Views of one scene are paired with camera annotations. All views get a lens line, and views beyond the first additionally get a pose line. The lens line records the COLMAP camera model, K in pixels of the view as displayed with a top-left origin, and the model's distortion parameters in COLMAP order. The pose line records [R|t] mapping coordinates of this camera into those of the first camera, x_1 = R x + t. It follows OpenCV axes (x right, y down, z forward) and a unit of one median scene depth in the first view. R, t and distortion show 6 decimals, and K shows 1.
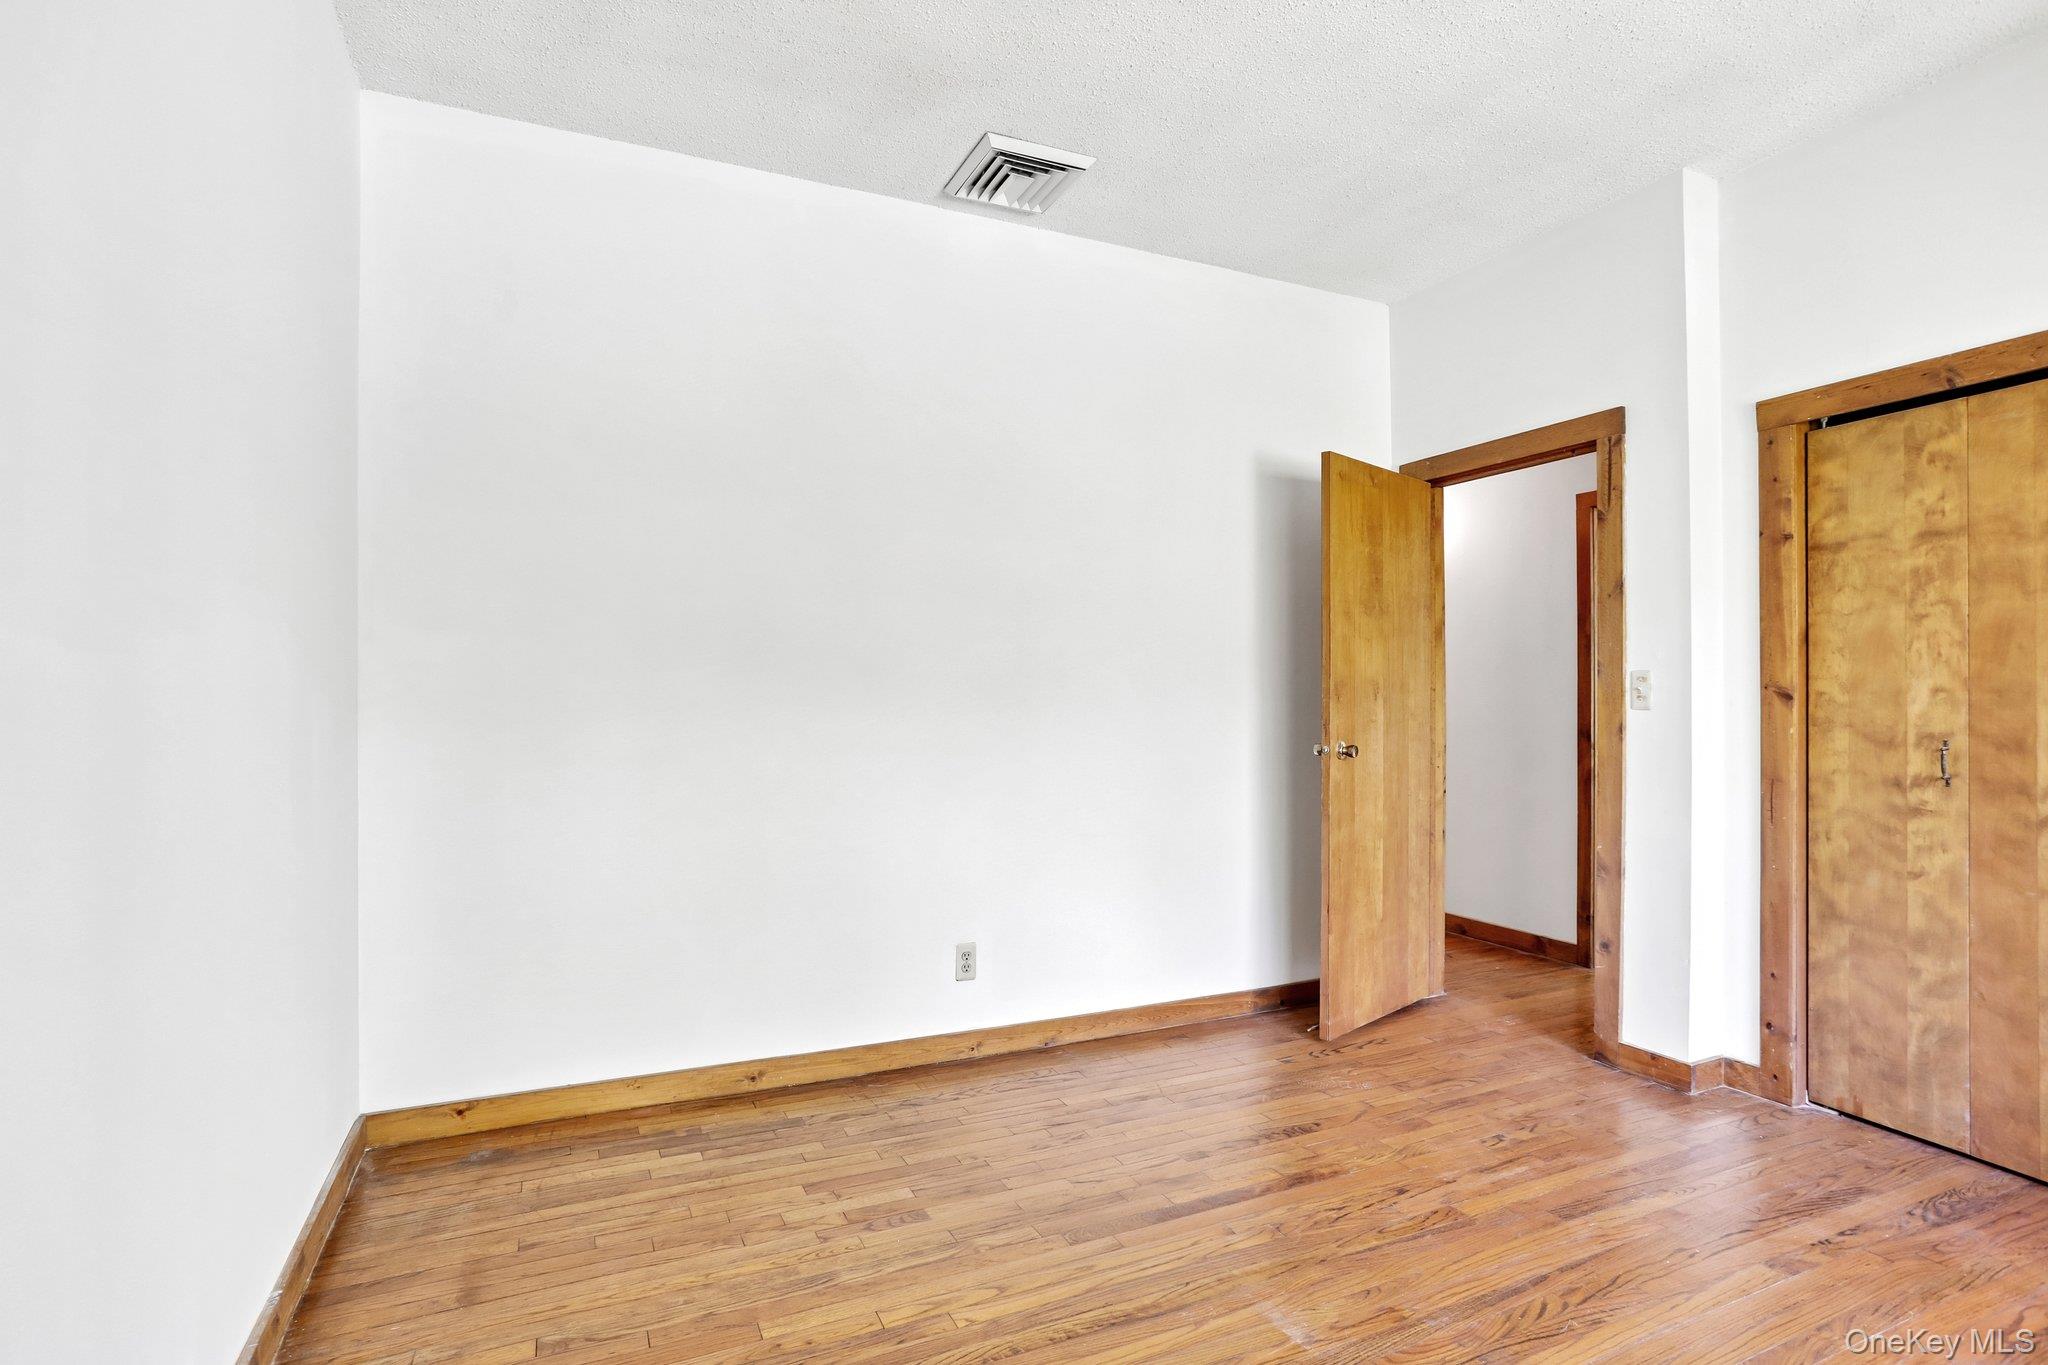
lens RADIAL K [[1013.3, 0, 1013.3], [0, 1013.3, 693.6], [0, 0, 1]] dist [-0.058933, 0.025938]
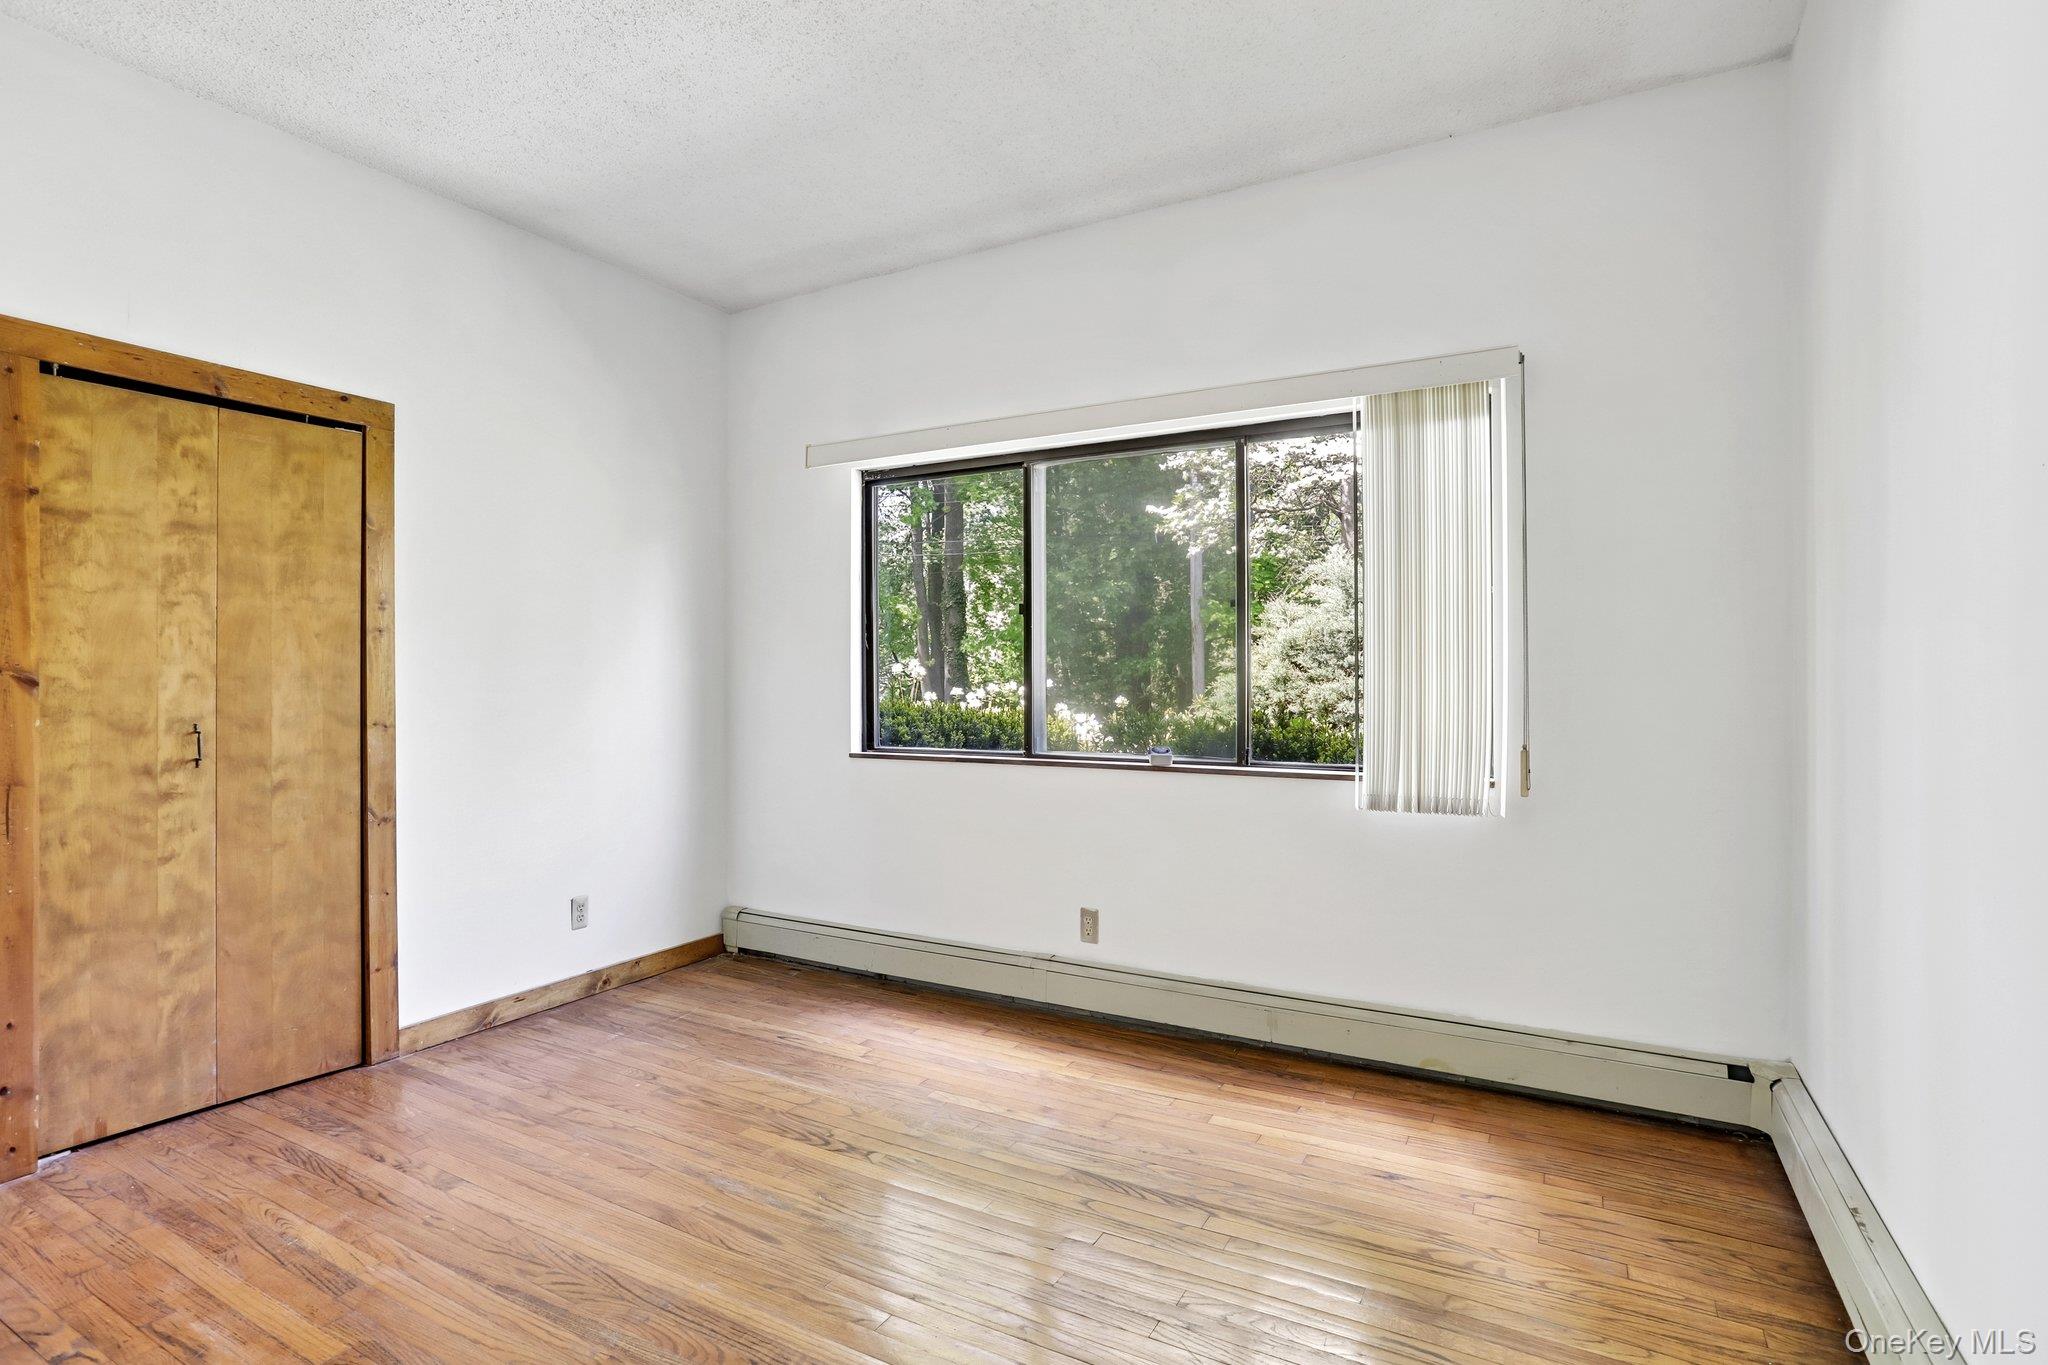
lens RADIAL K [[1013.3, 0, 1002.6], [0, 1013.3, 672.6], [0, 0, 1]] dist [-0.058933, 0.025938]
pose [[-0.588566, 0.010984, 0.808374, -0.405762], [0.001108, 0.999918, -0.012780, 0.006891], [-0.808448, -0.006626, -0.588530, 0.902065]]
